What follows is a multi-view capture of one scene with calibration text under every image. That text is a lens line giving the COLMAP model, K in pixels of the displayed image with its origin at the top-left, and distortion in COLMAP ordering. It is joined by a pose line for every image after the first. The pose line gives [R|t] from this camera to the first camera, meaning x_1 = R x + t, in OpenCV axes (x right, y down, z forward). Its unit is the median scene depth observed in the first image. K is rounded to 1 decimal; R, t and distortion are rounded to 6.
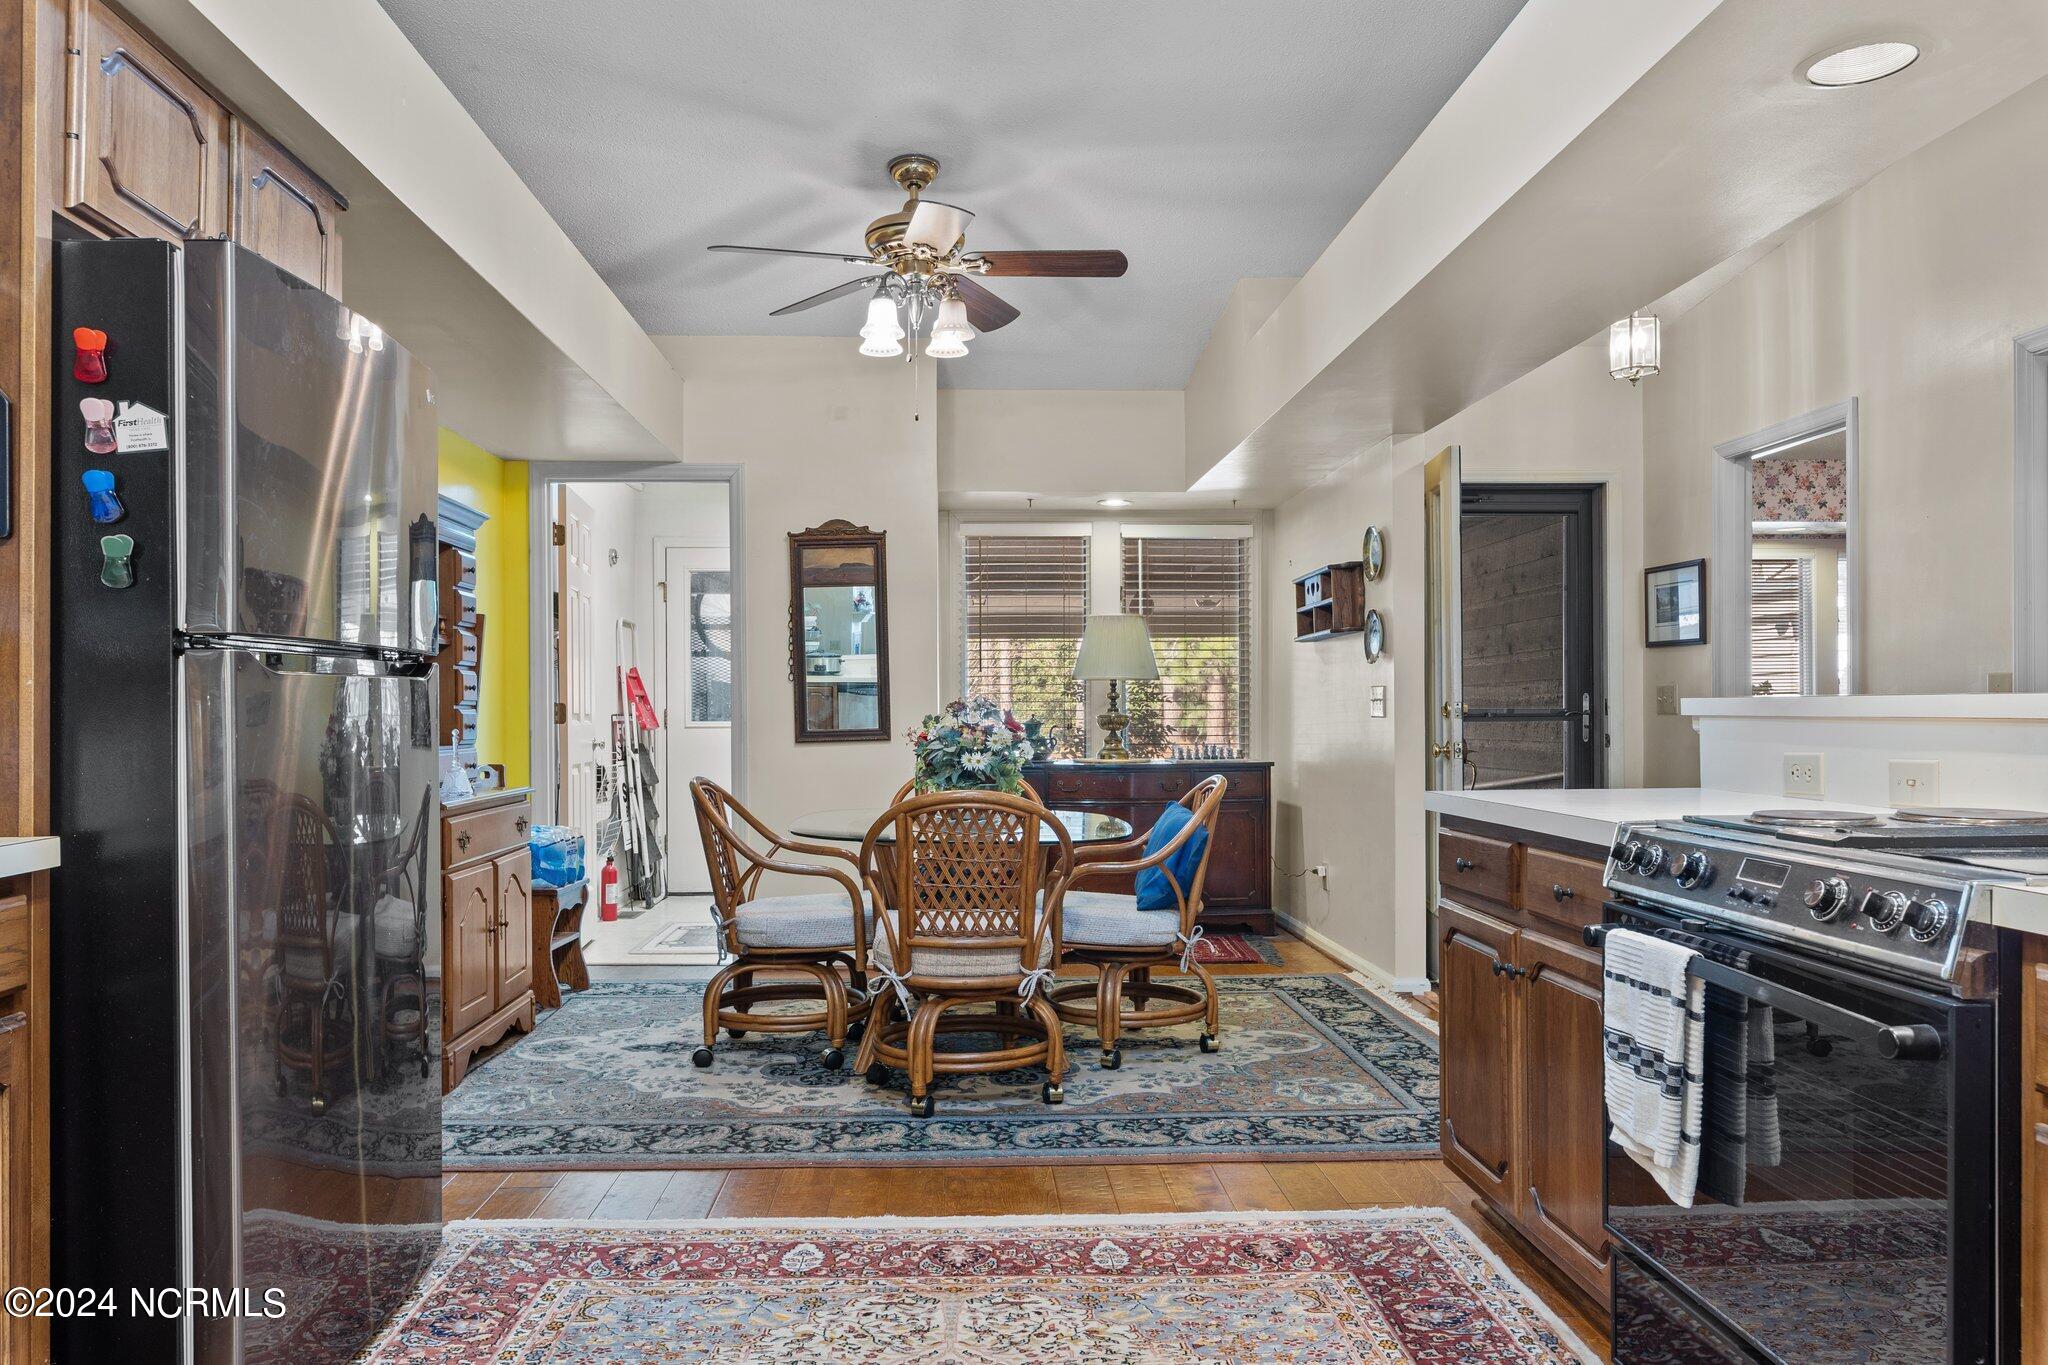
lens RADIAL K [[1438.6, 0, 1016.4], [0, 1438.6, 710.9], [0, 0, 1]] dist [0.001657, -0.001667]
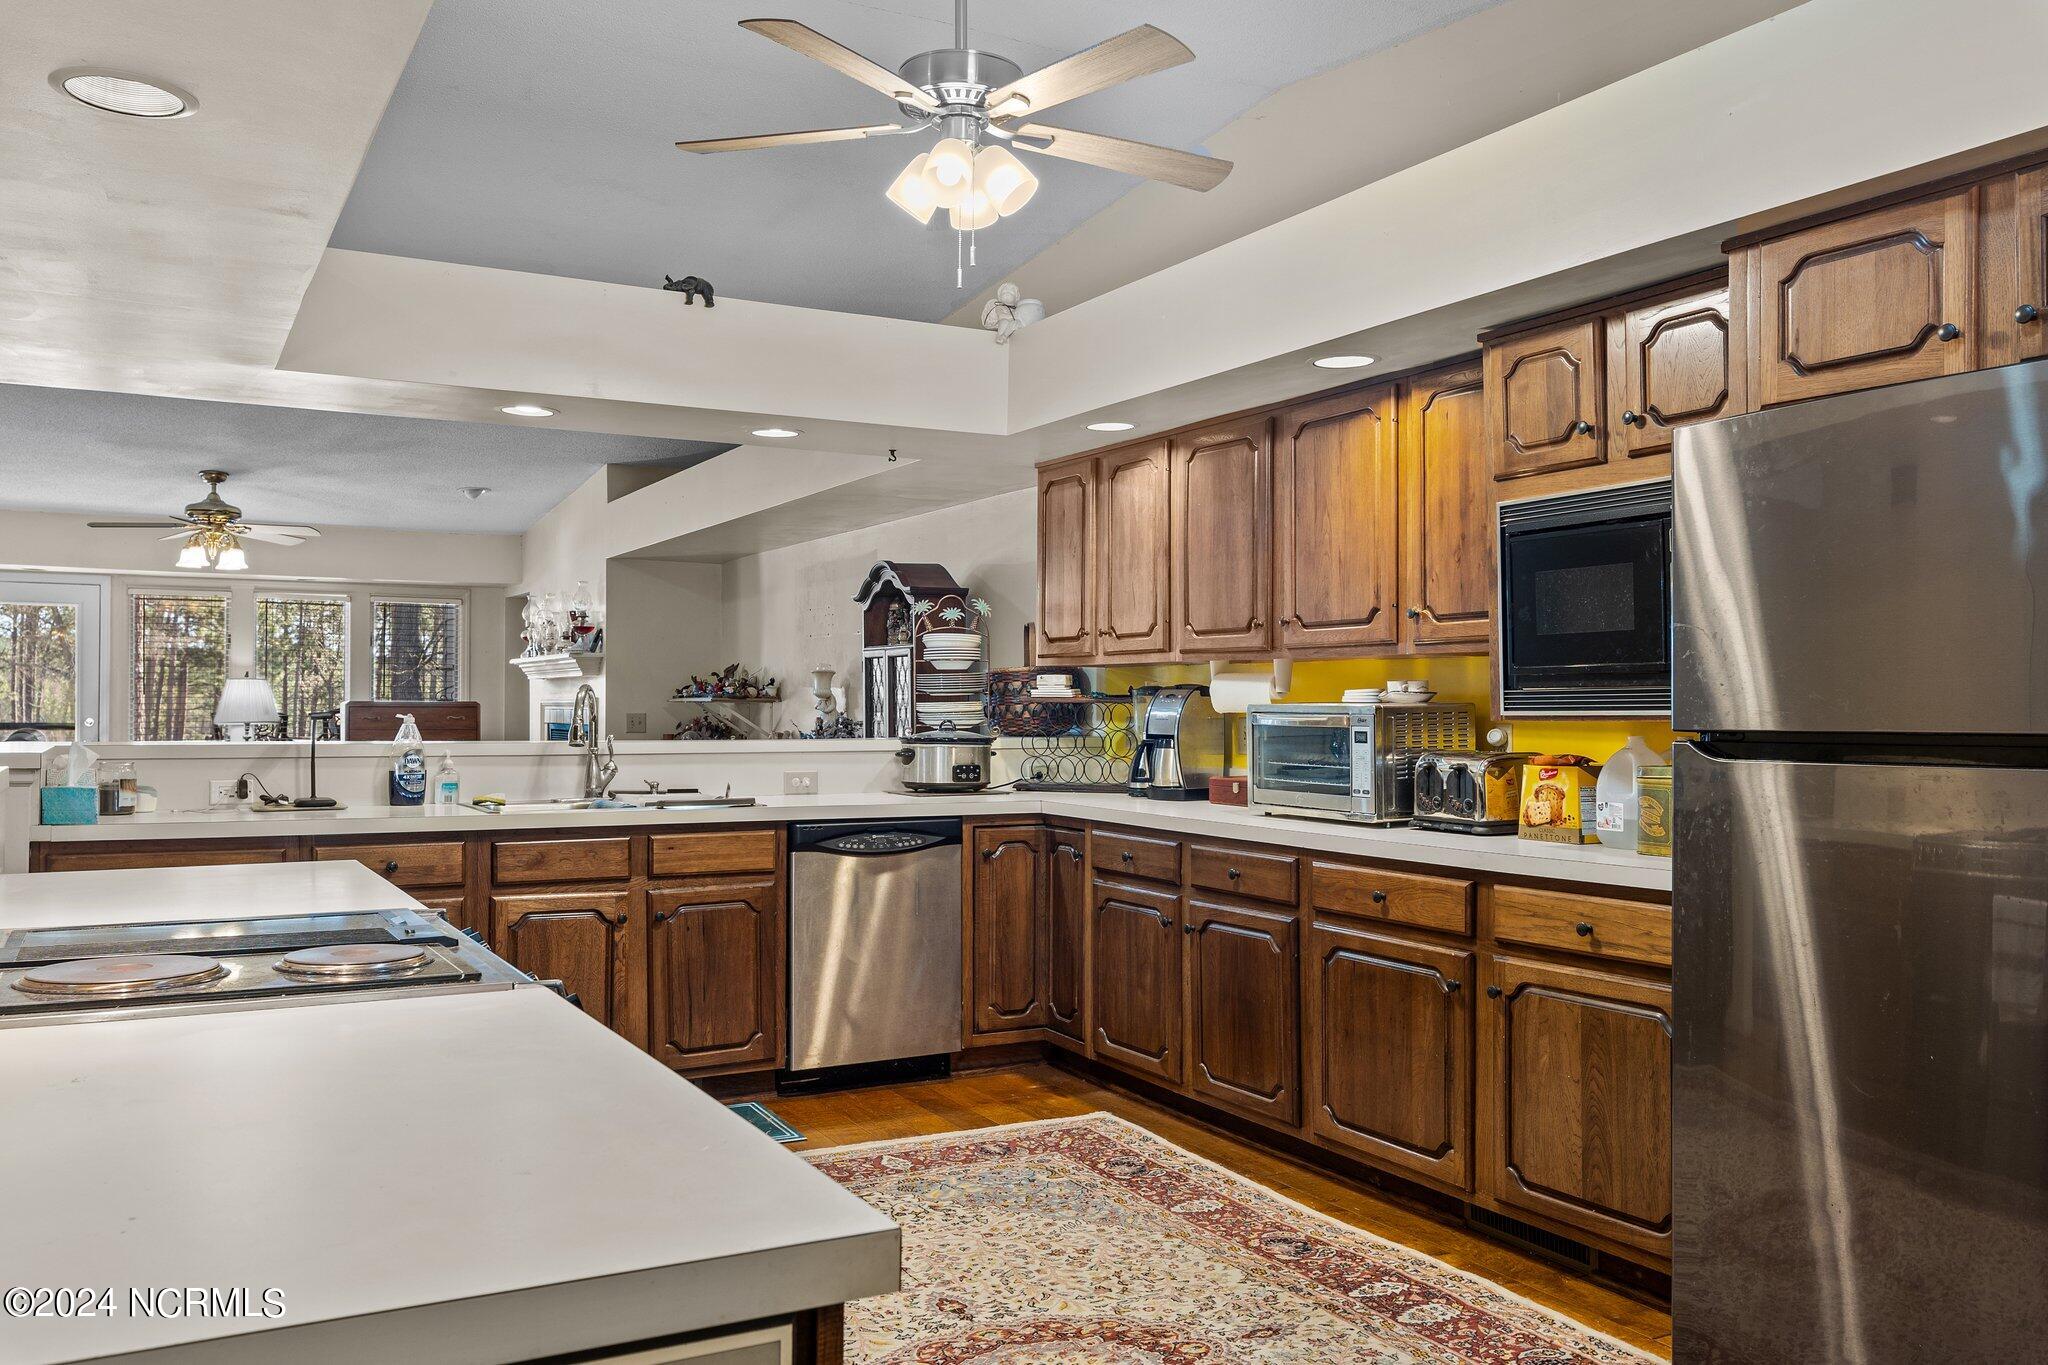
lens RADIAL K [[1596.0, 0, 989.5], [0, 1596.0, 700.8], [0, 0, 1]] dist [0.004773, -0.001937]
pose [[-0.902097, -0.004118, -0.431514, 0.297384], [-0.002735, 0.999989, -0.003825, -0.034143], [0.431525, -0.002271, -0.902098, 0.952096]]
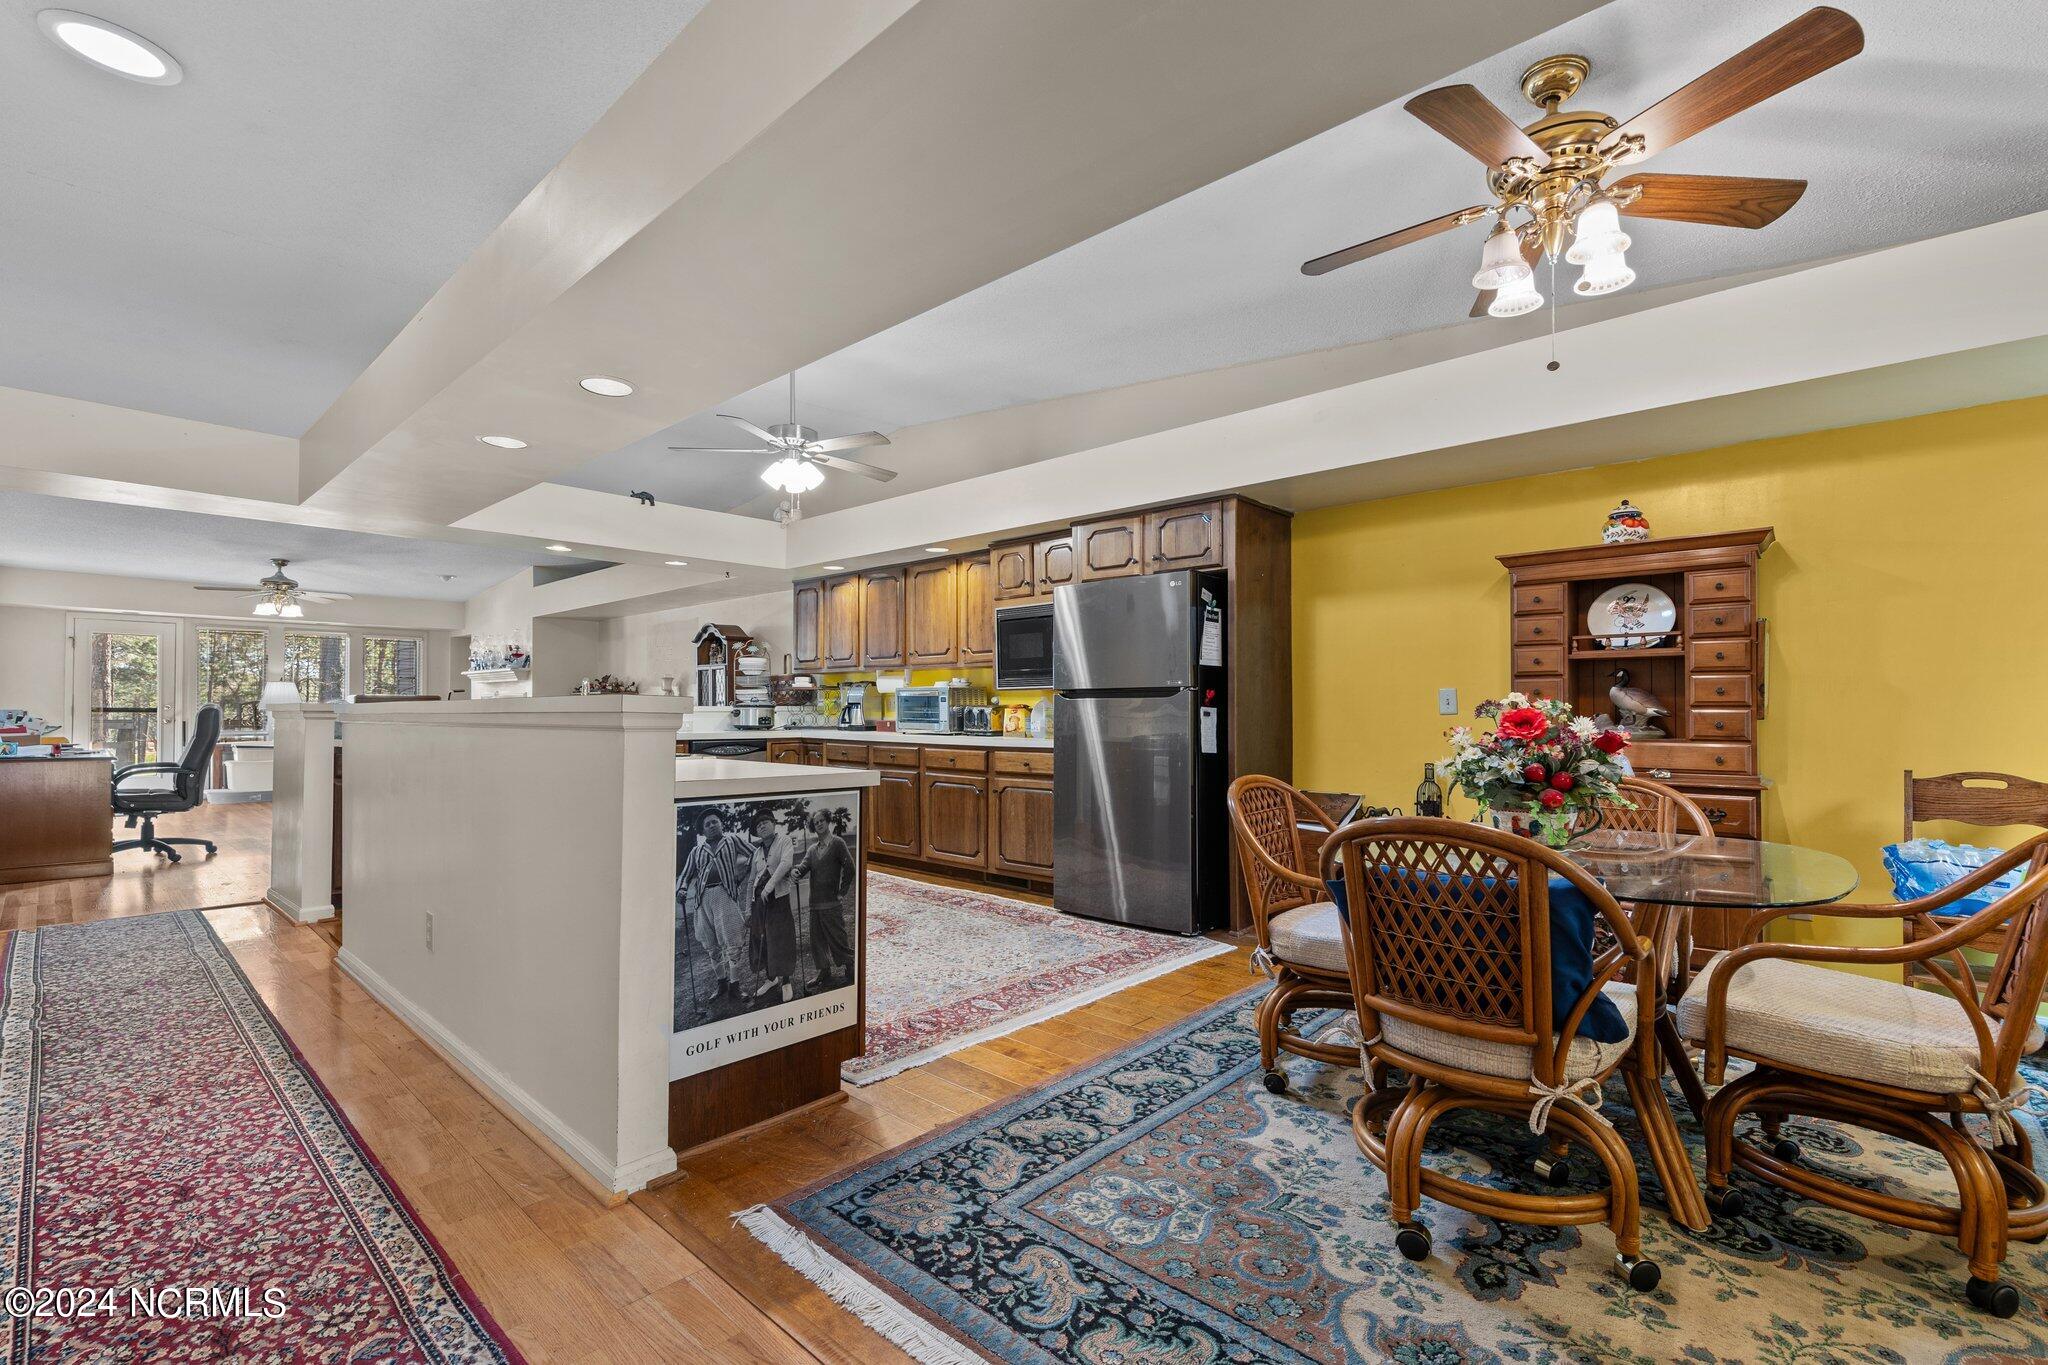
lens RADIAL K [[899.0, 0, 998.1], [0, 899.0, 700.8], [0, 0, 1]] dist [0.001051, 0.000585]
pose [[-0.720868, -0.007338, -0.693033, 0.568887], [-0.000526, 0.999949, -0.010040, -0.000356], [0.693072, -0.006873, -0.720836, 1.224133]]
